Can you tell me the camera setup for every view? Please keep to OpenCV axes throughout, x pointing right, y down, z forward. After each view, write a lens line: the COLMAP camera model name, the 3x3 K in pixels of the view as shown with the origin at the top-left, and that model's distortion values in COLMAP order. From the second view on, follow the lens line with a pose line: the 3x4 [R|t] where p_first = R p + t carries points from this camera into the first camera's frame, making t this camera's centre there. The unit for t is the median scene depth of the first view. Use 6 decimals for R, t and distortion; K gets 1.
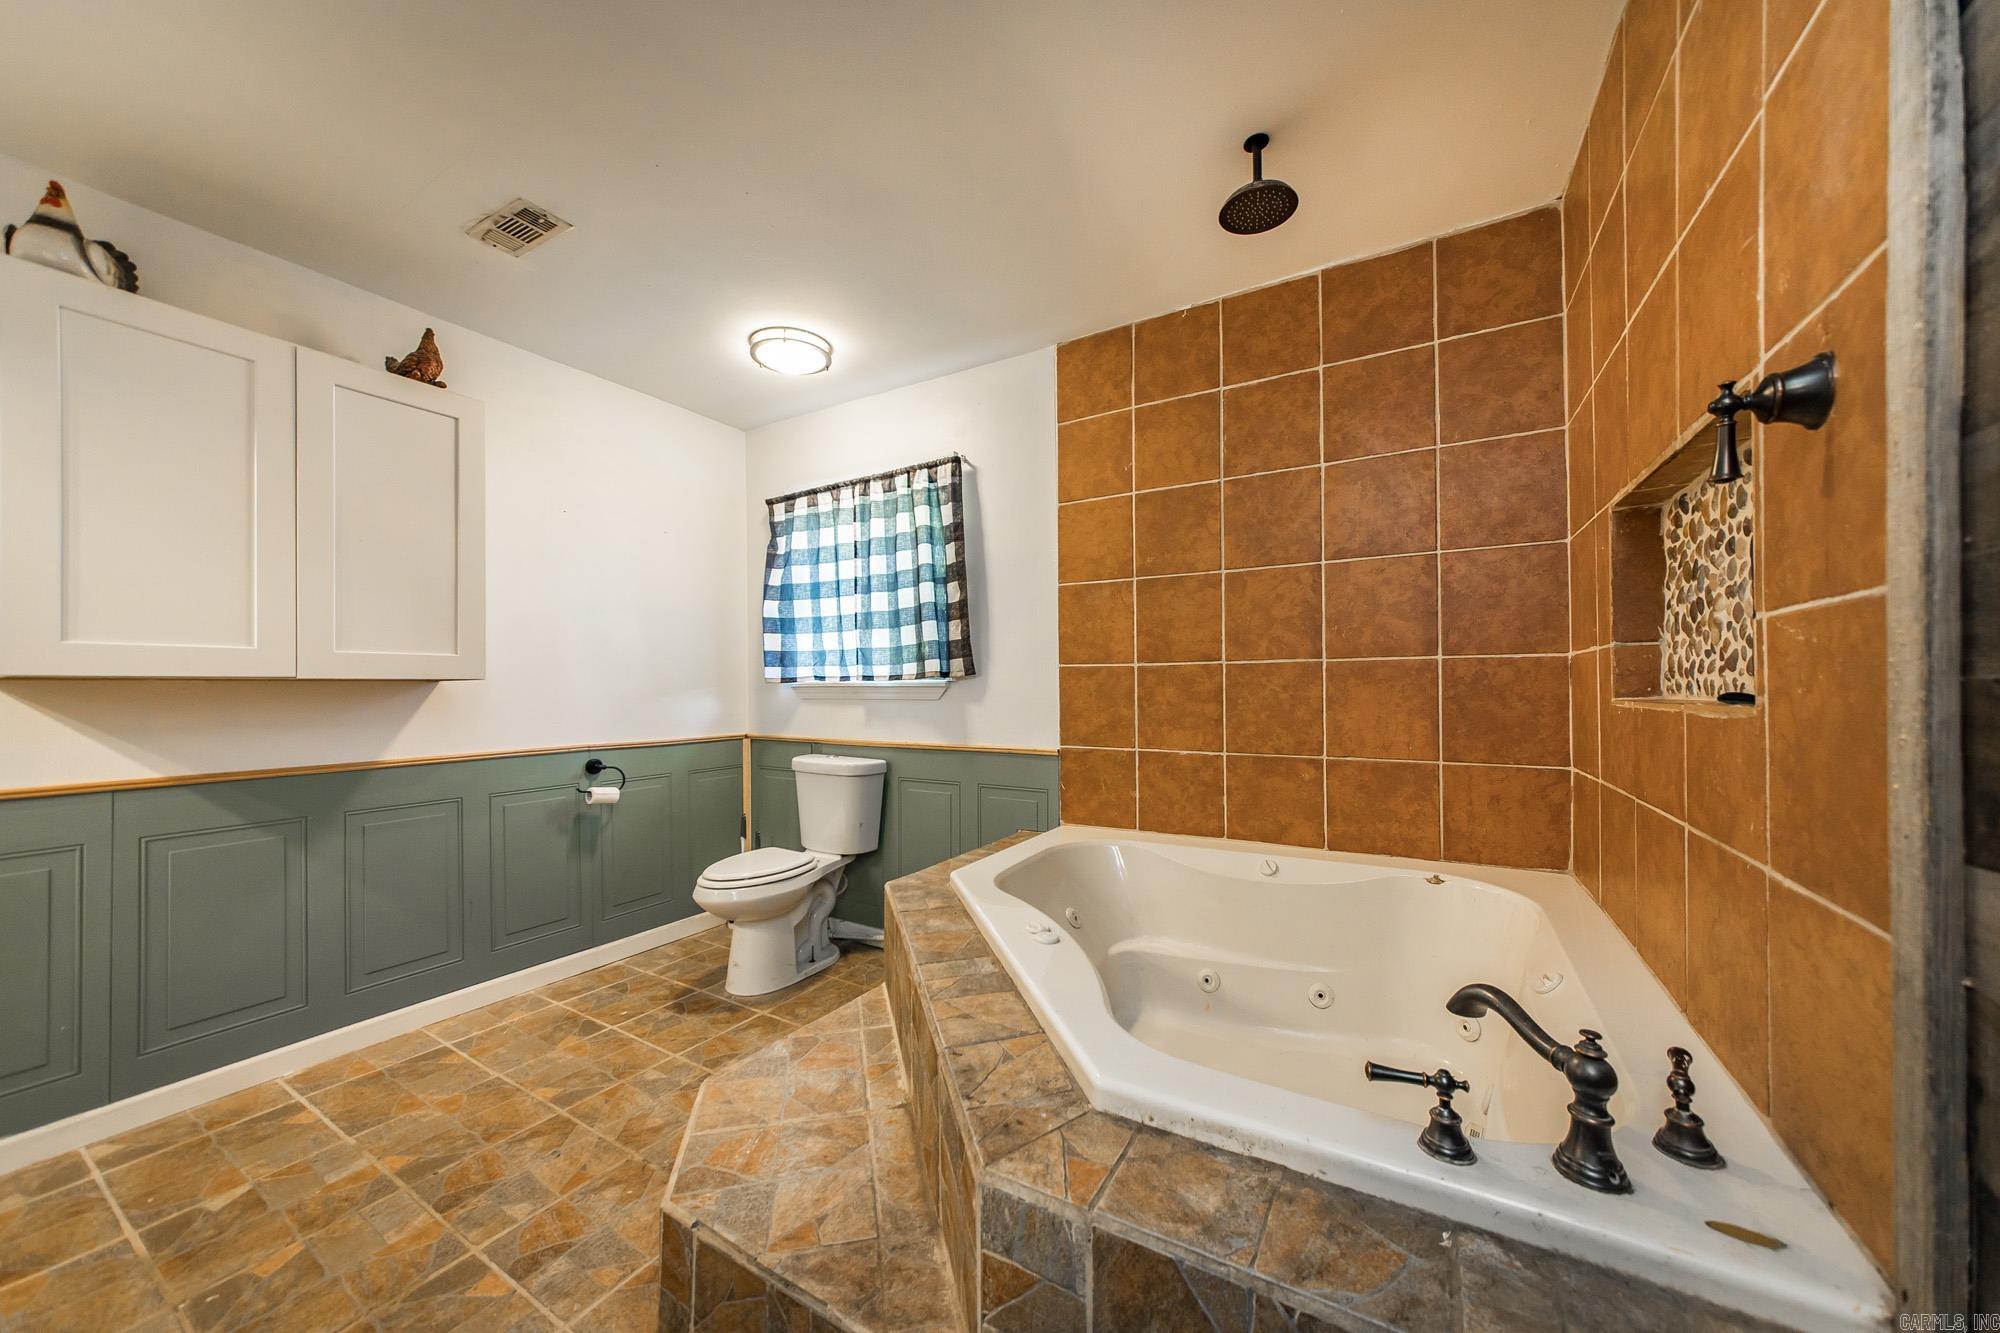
lens RADIAL K [[685.8, 0, 1004.1], [0, 685.8, 683.2], [0, 0, 1]] dist [-0.000092, -0.000022]
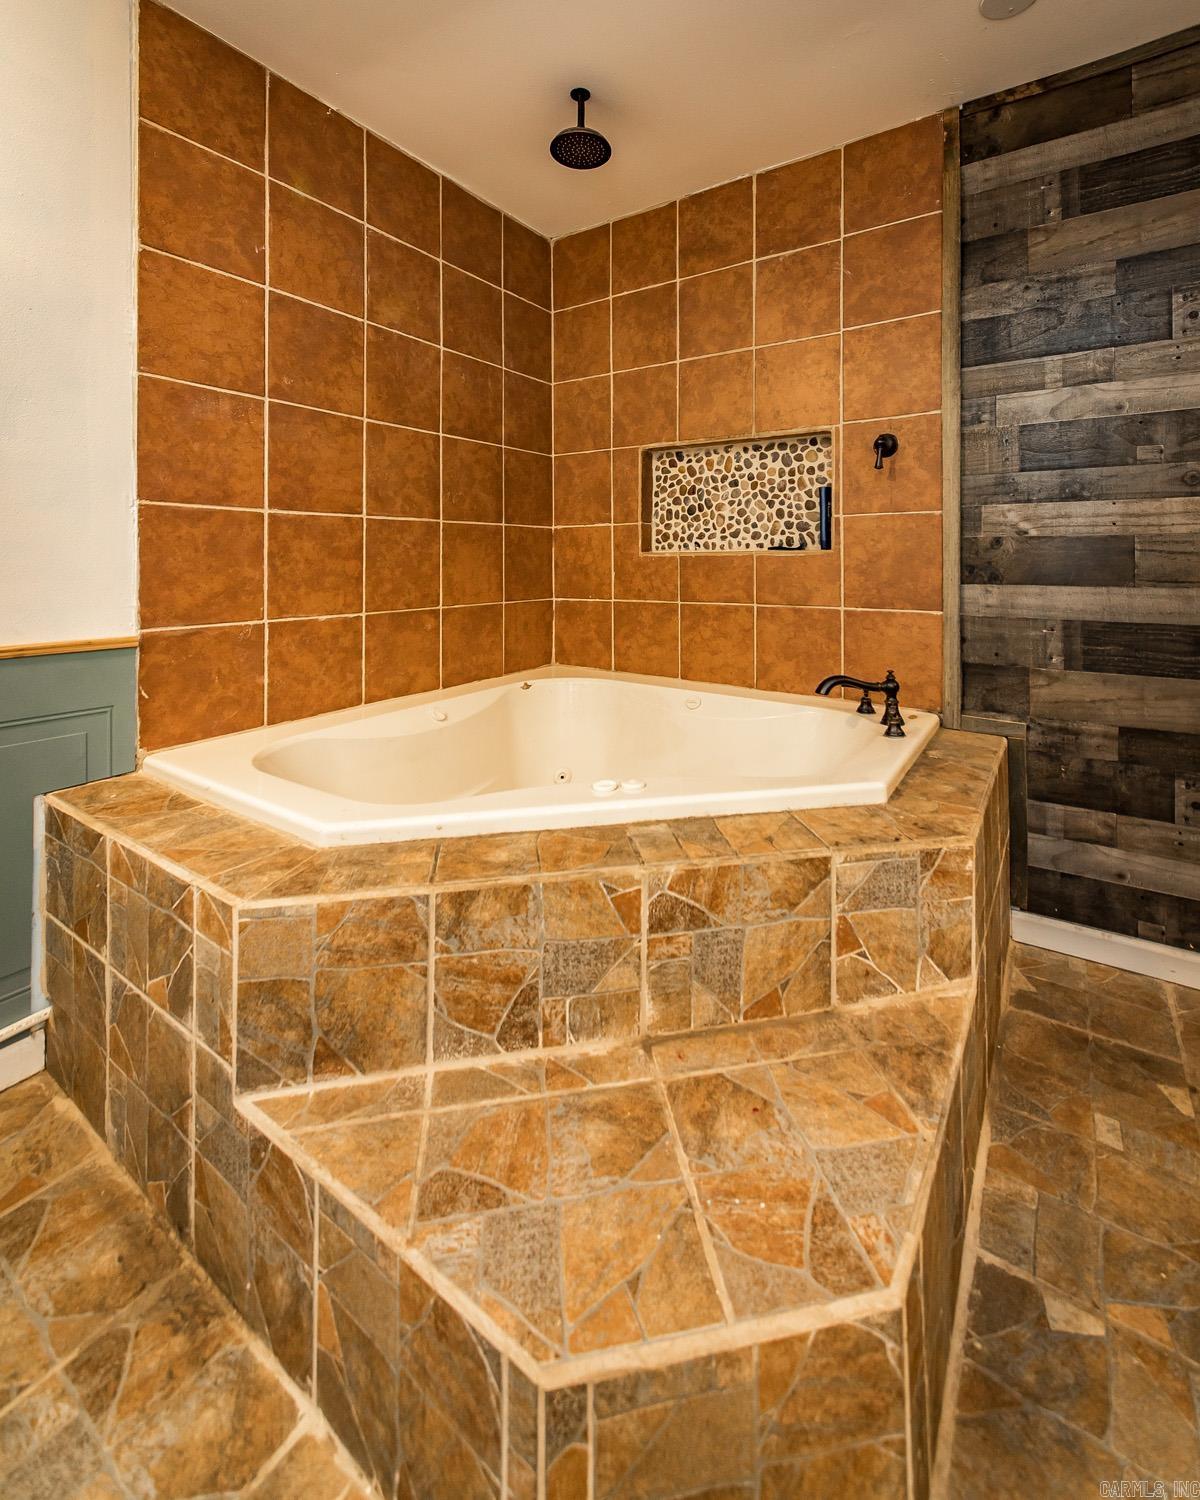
lens RADIAL K [[679.6, 0, 600.8], [0, 679.6, 552.9], [0, 0, 1]] dist [0.003100, 0.000299]
pose [[0.067421, 0.014632, 0.997617, -0.587759], [-0.007394, 0.999872, -0.014165, 0.030450], [-0.997697, -0.006421, 0.067520, 0.620454]]
